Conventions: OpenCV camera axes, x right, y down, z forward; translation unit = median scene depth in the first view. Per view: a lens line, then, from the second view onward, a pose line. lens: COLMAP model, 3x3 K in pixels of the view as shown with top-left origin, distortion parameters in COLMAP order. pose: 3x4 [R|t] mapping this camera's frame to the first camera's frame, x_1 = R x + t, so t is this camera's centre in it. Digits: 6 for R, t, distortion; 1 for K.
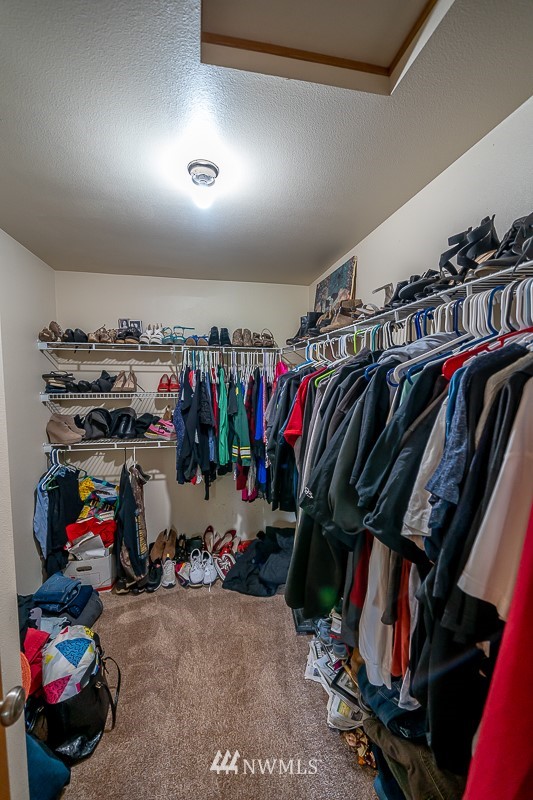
lens RADIAL K [[317.2, 0, 266.5], [0, 317.2, 400.0], [0, 0, 1]] dist [-0.001756, -0.000192]
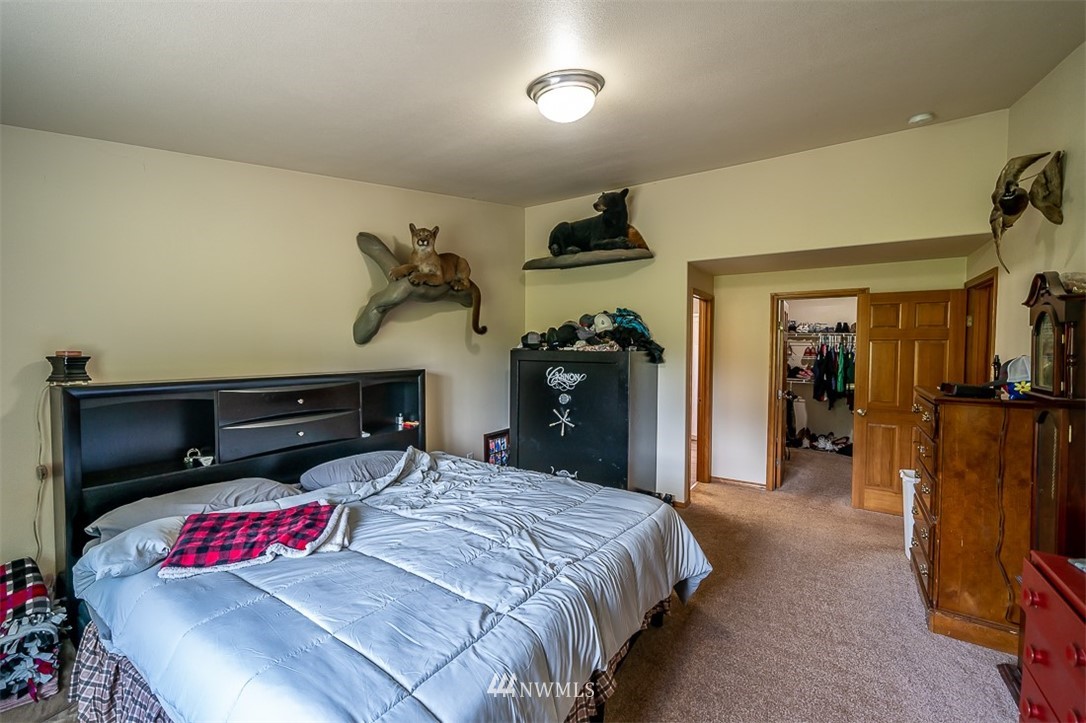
lens RADIAL K [[430.6, 0, 541.8], [0, 430.6, 359.3], [0, 0, 1]] dist [-0.001756, -0.000192]
pose [[0.691696, 0.033342, -0.721418, 0.490331], [-0.057546, 0.998302, -0.009036, 0.120880], [0.719892, 0.047764, 0.692441, -2.143403]]
